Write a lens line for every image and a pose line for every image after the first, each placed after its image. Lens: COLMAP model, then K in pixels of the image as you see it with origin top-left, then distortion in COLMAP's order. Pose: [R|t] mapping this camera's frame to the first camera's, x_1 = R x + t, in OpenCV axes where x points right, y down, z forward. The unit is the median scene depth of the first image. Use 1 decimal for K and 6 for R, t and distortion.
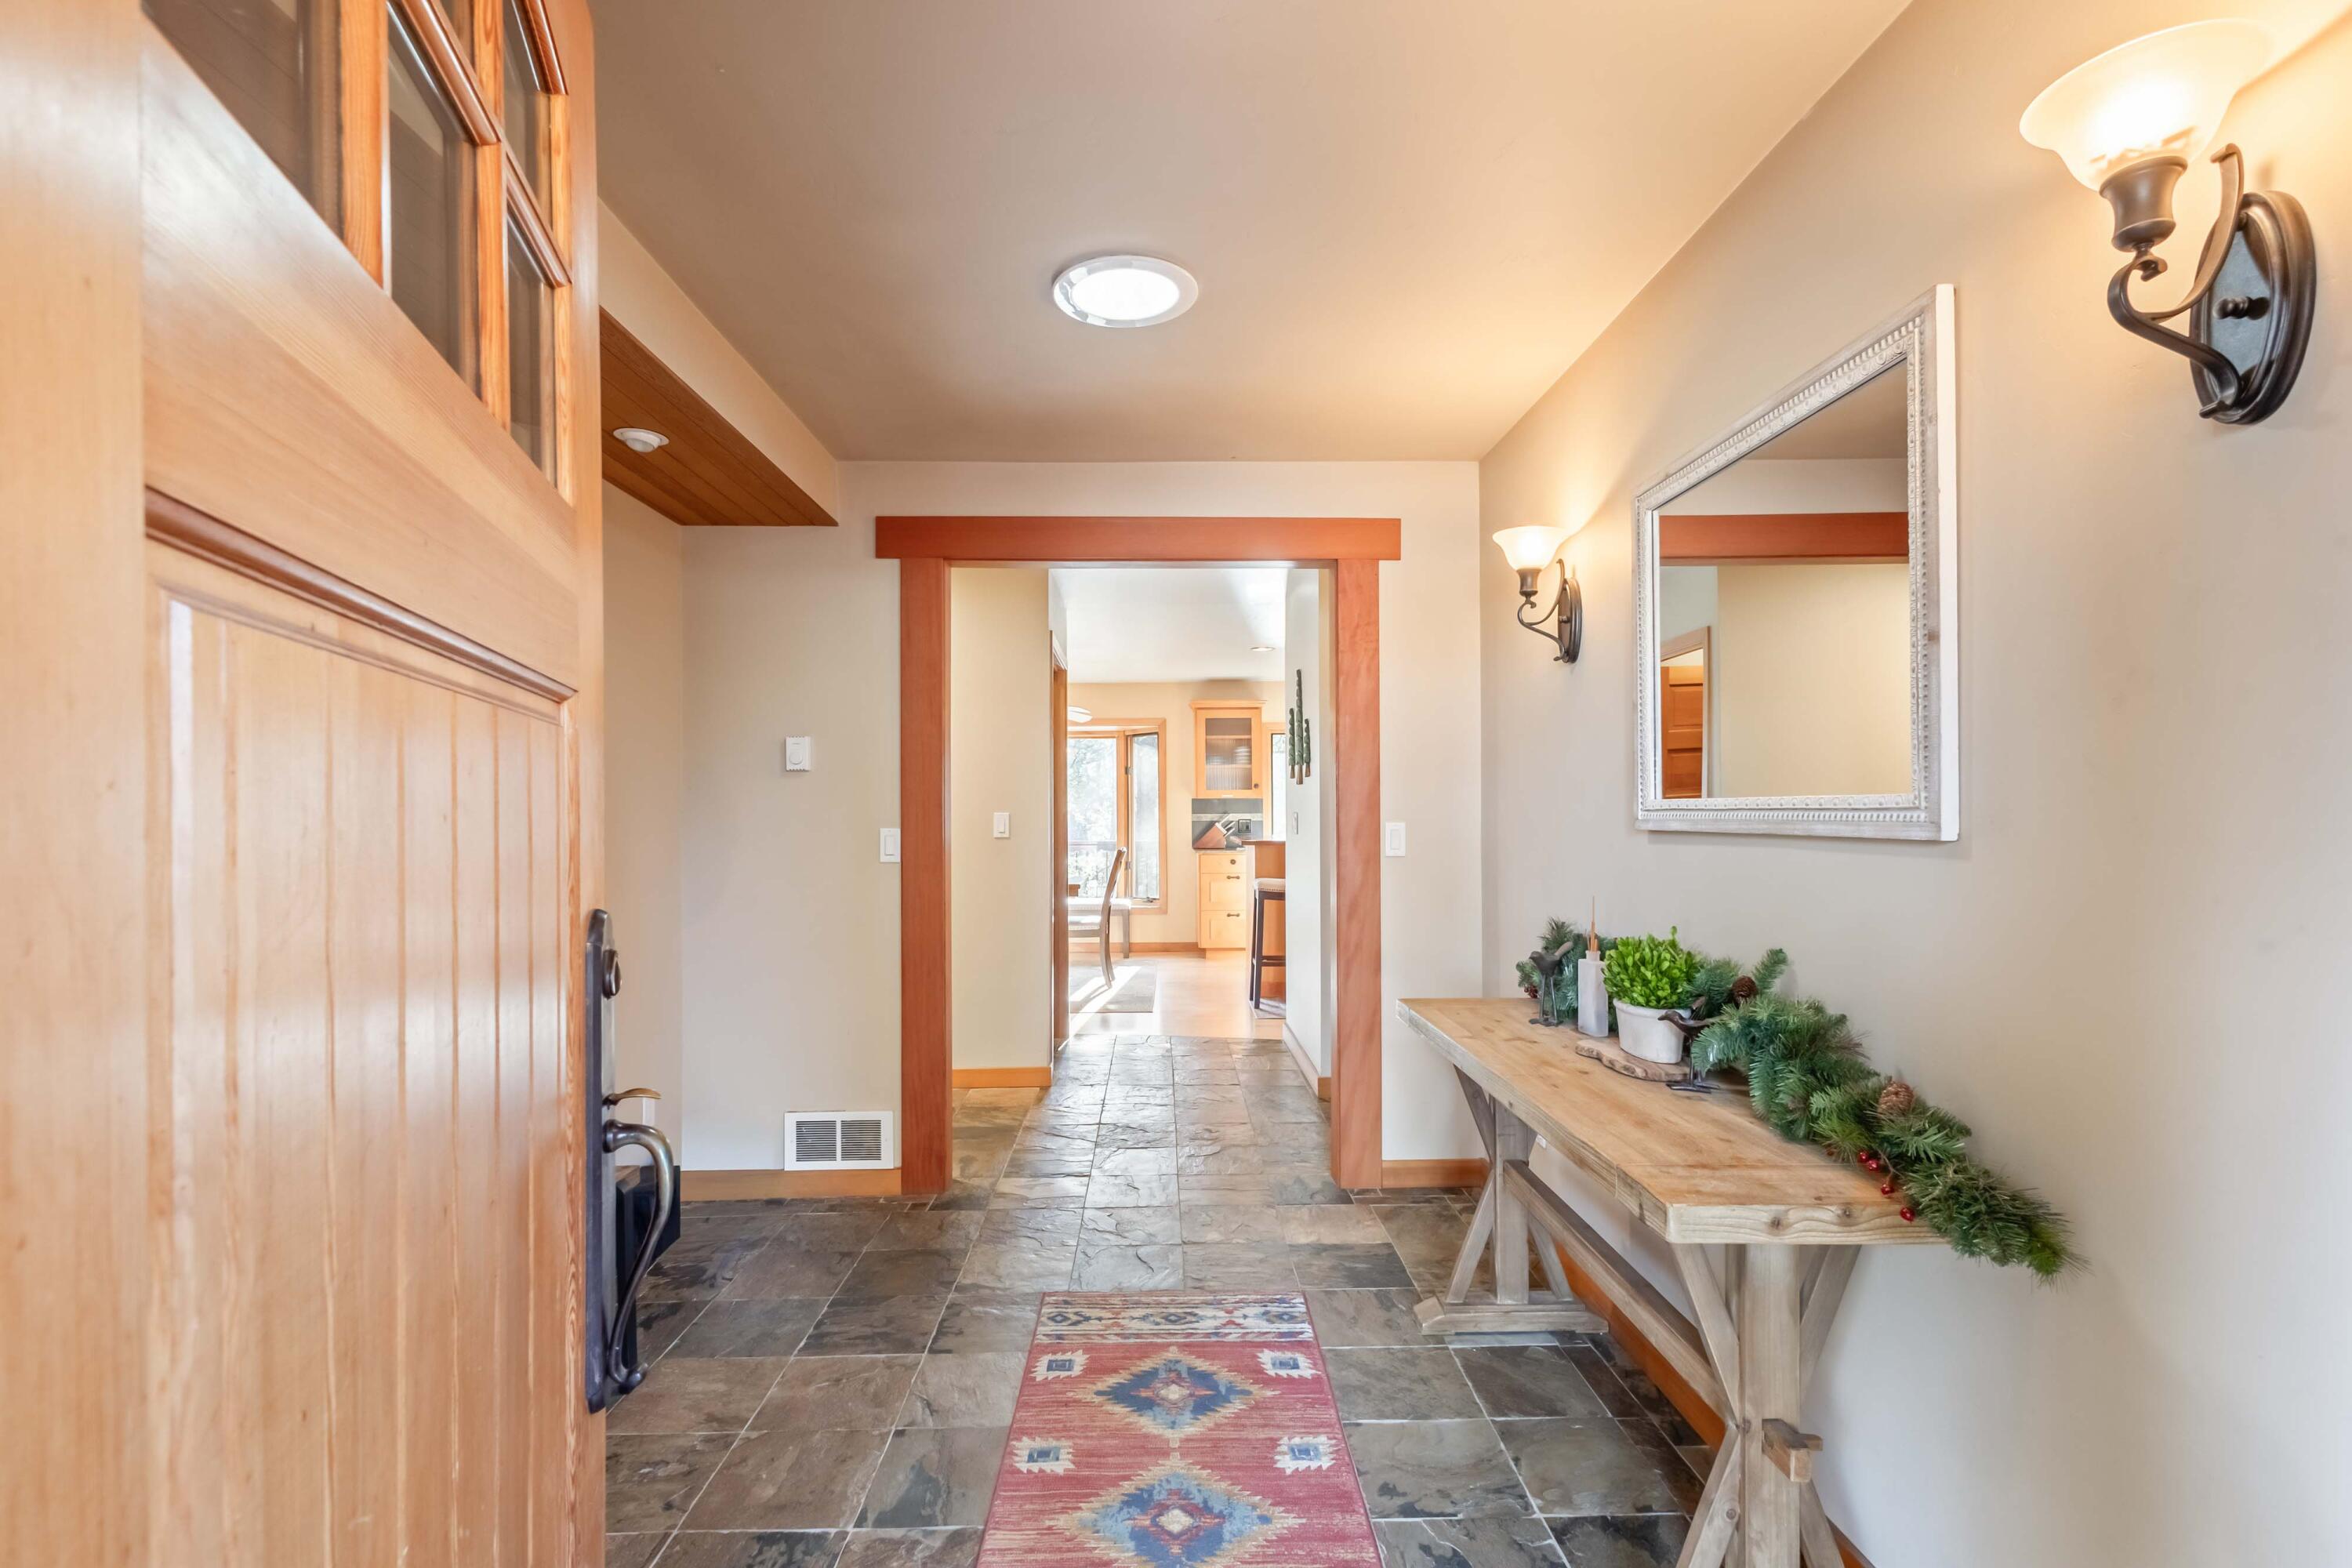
lens RADIAL K [[1084.5, 0, 1175.7], [0, 1084.5, 803.9], [0, 0, 1]] dist [-0.000506, -0.000007]
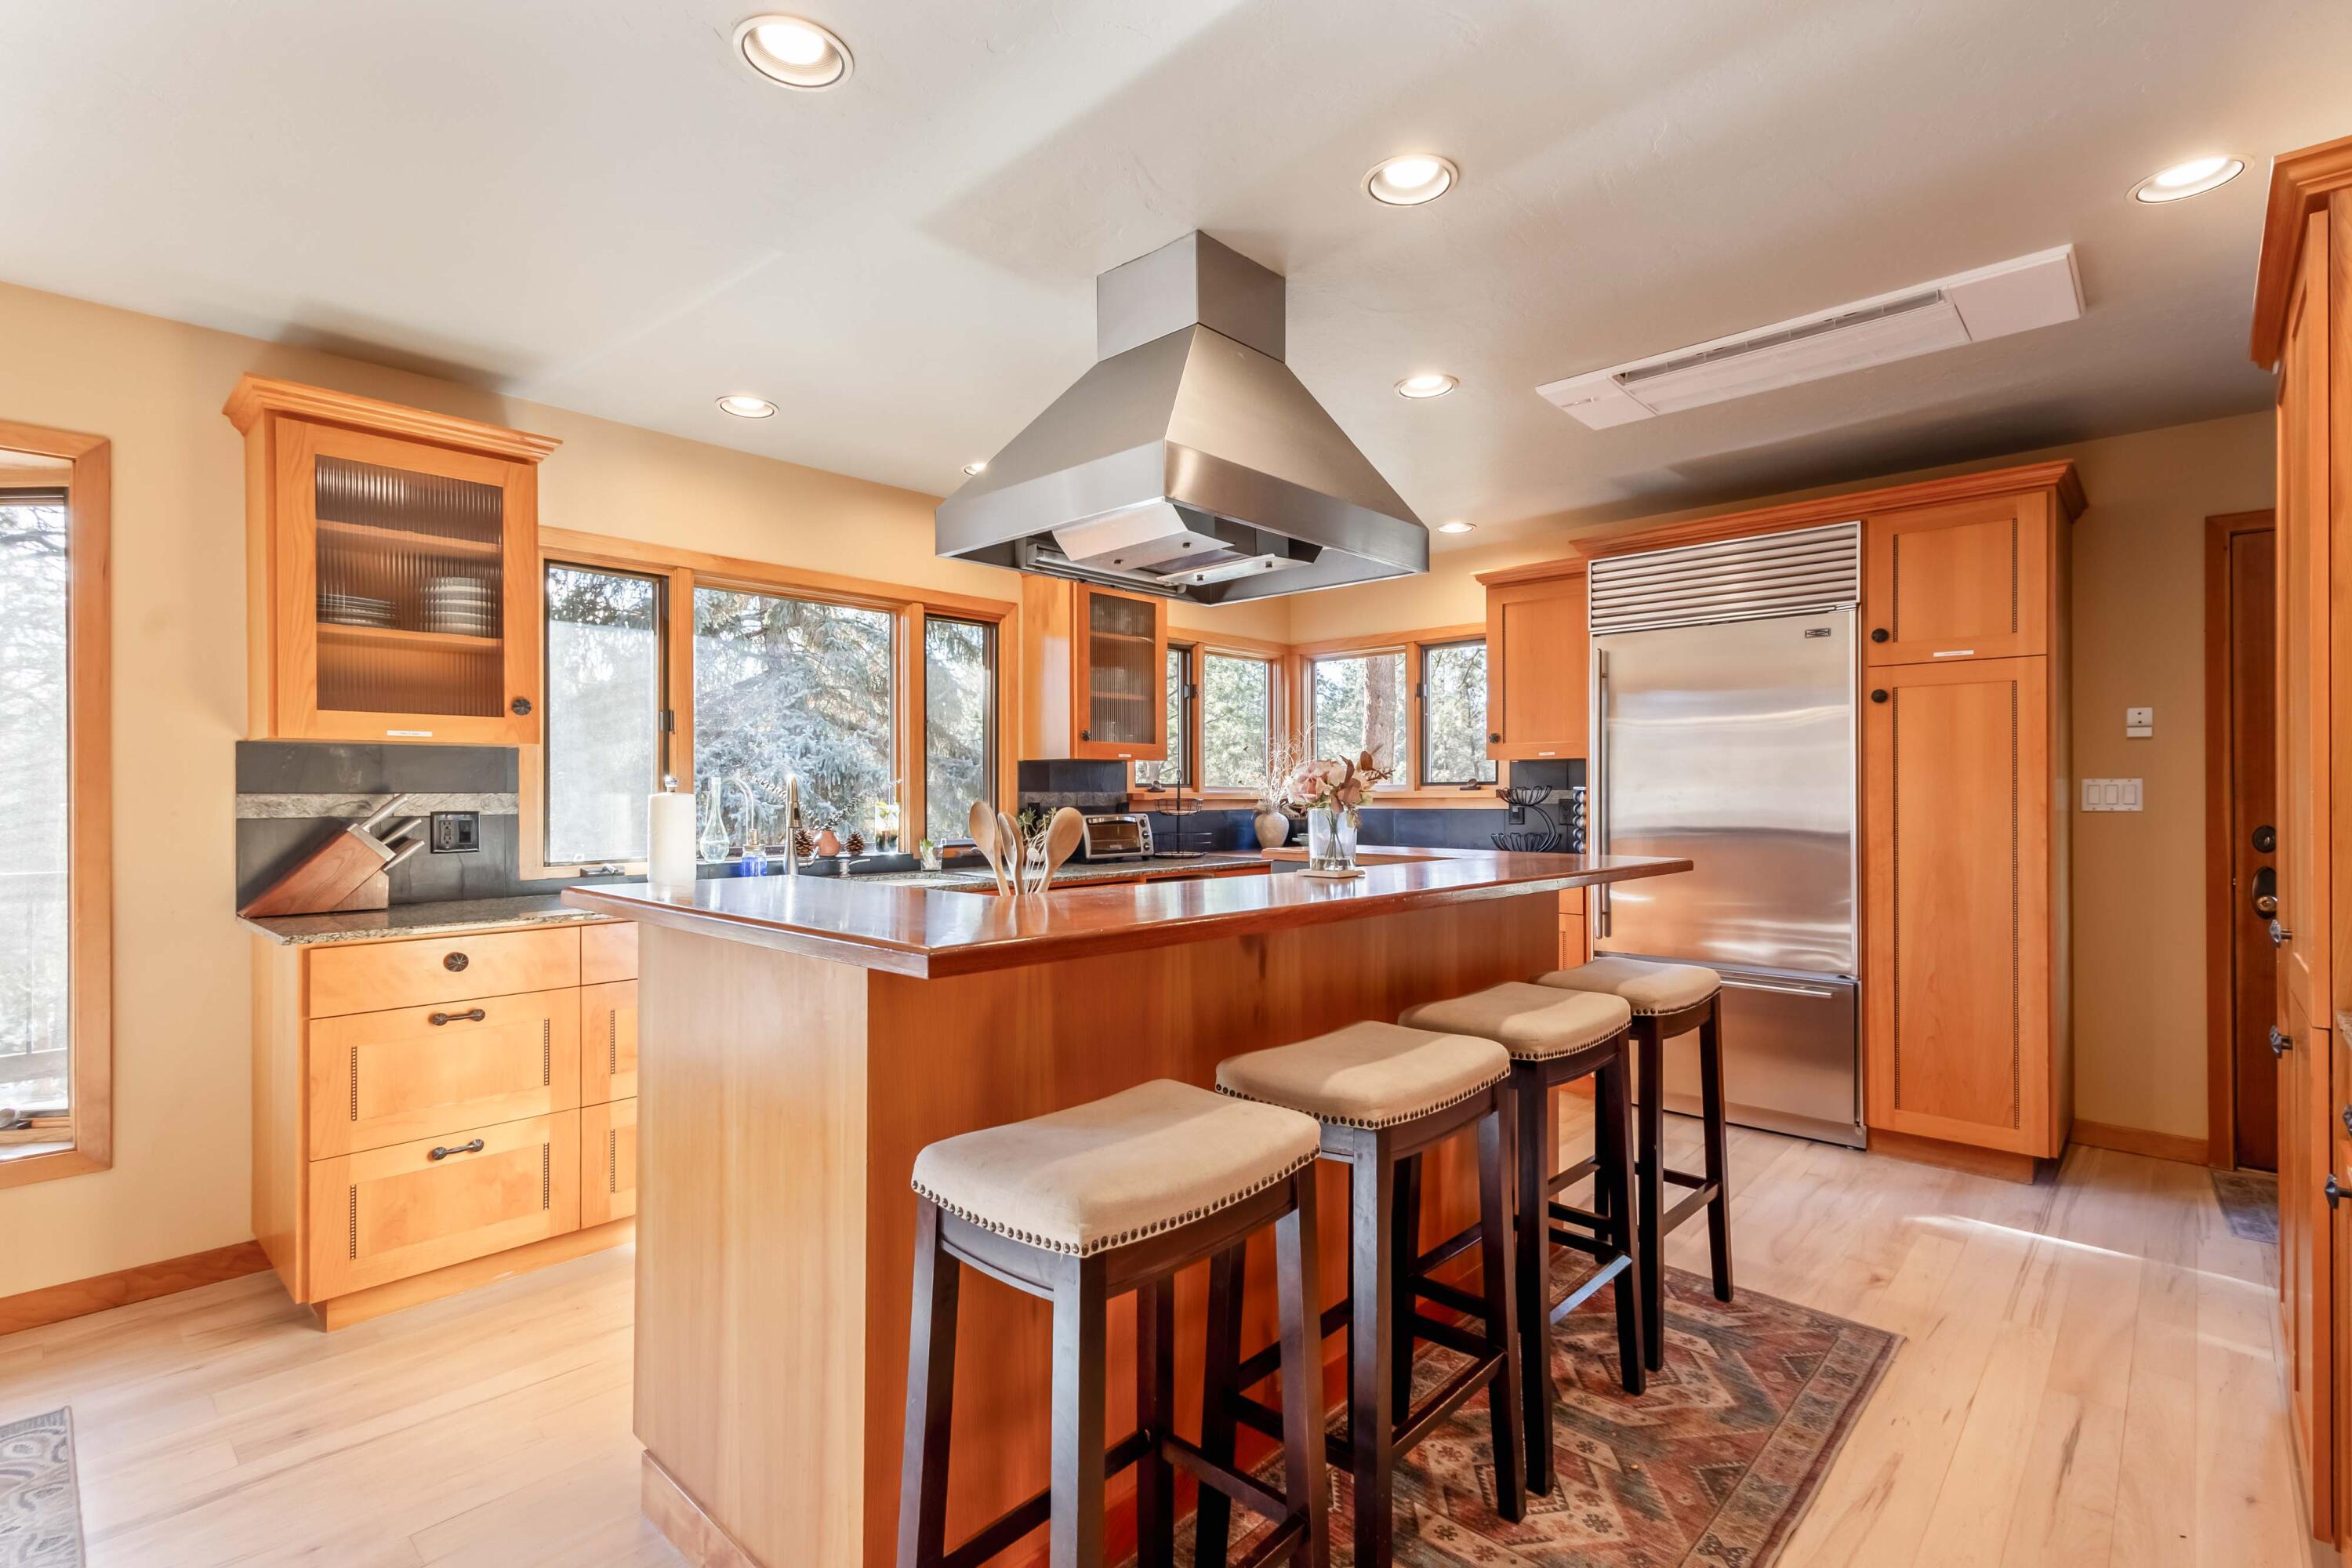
lens RADIAL K [[1084.5, 0, 1172.6], [0, 1084.5, 784.2], [0, 0, 1]] dist [-0.000506, -0.000007]
pose [[0.687756, 0.007777, 0.725900, -0.022973], [-0.005039, 0.999970, -0.005939, 0.006818], [-0.725924, 0.000426, 0.687775, 0.629372]]
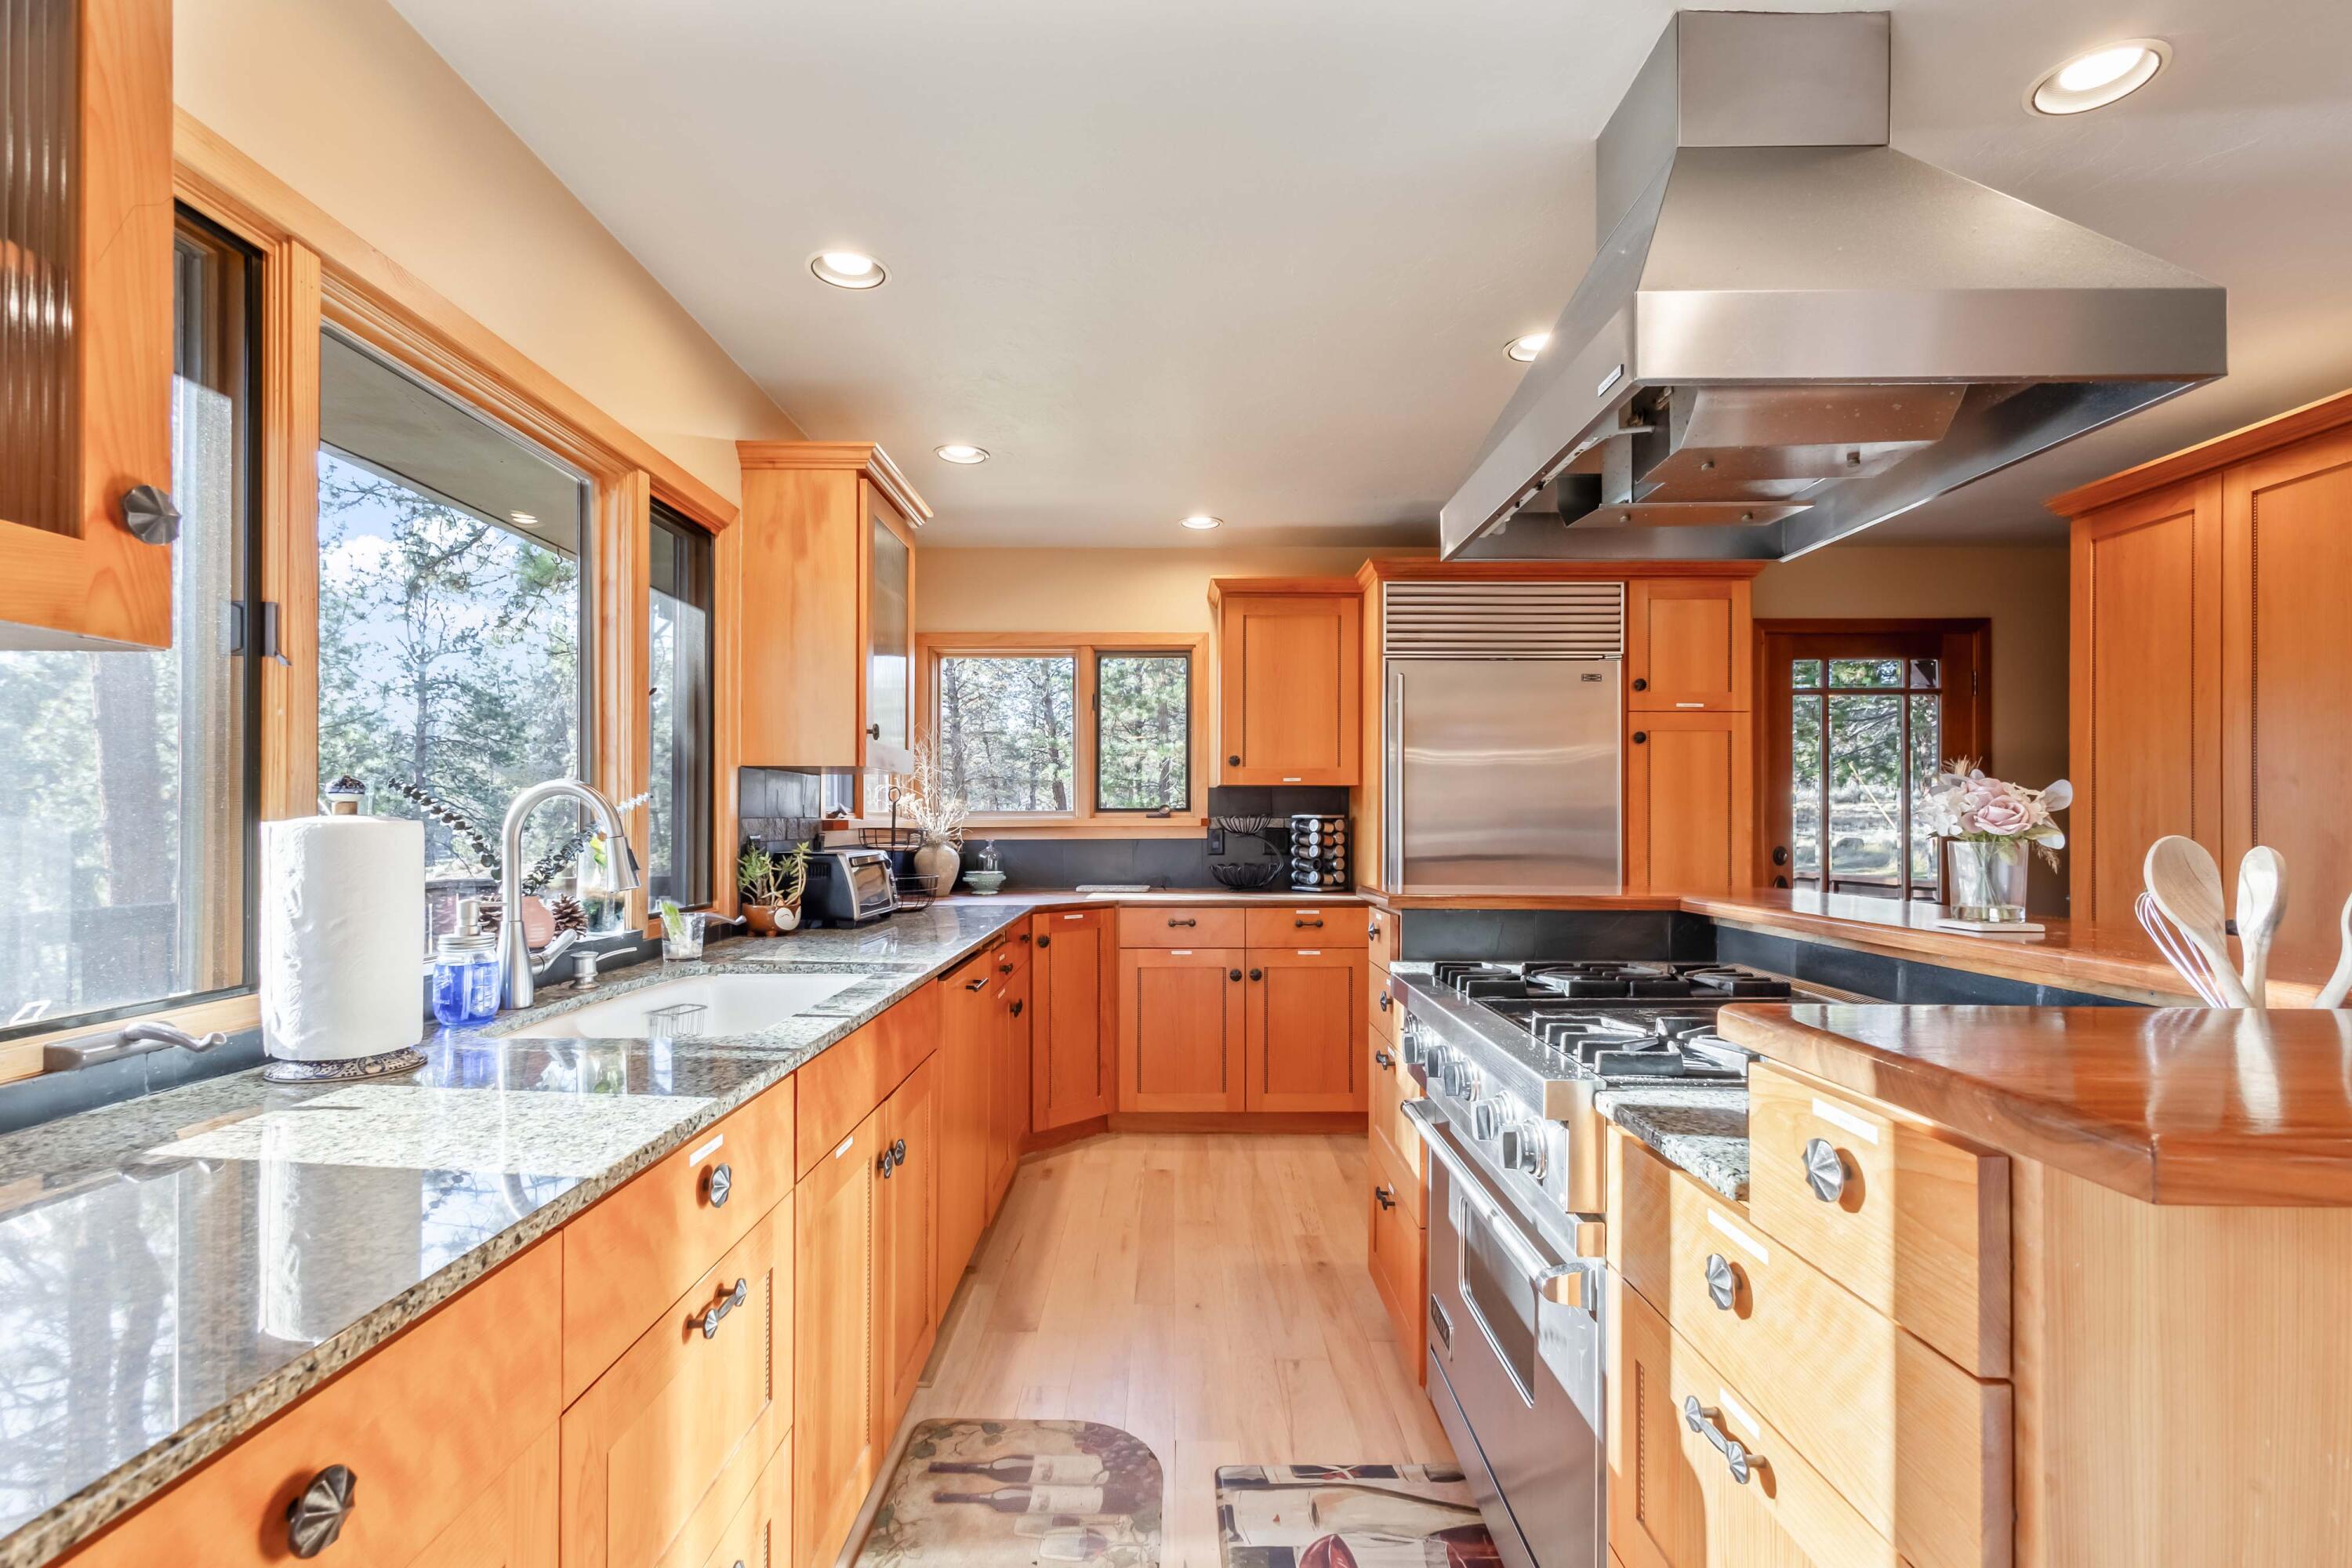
lens RADIAL K [[1084.5, 0, 1167.9], [0, 1084.5, 817.8], [0, 0, 1]] dist [-0.000506, -0.000007]
pose [[0.015385, 0.005548, 0.999866, -0.013612], [-0.008472, 0.999949, -0.005418, 0.008668], [-0.999846, -0.008388, 0.015431, 0.910867]]
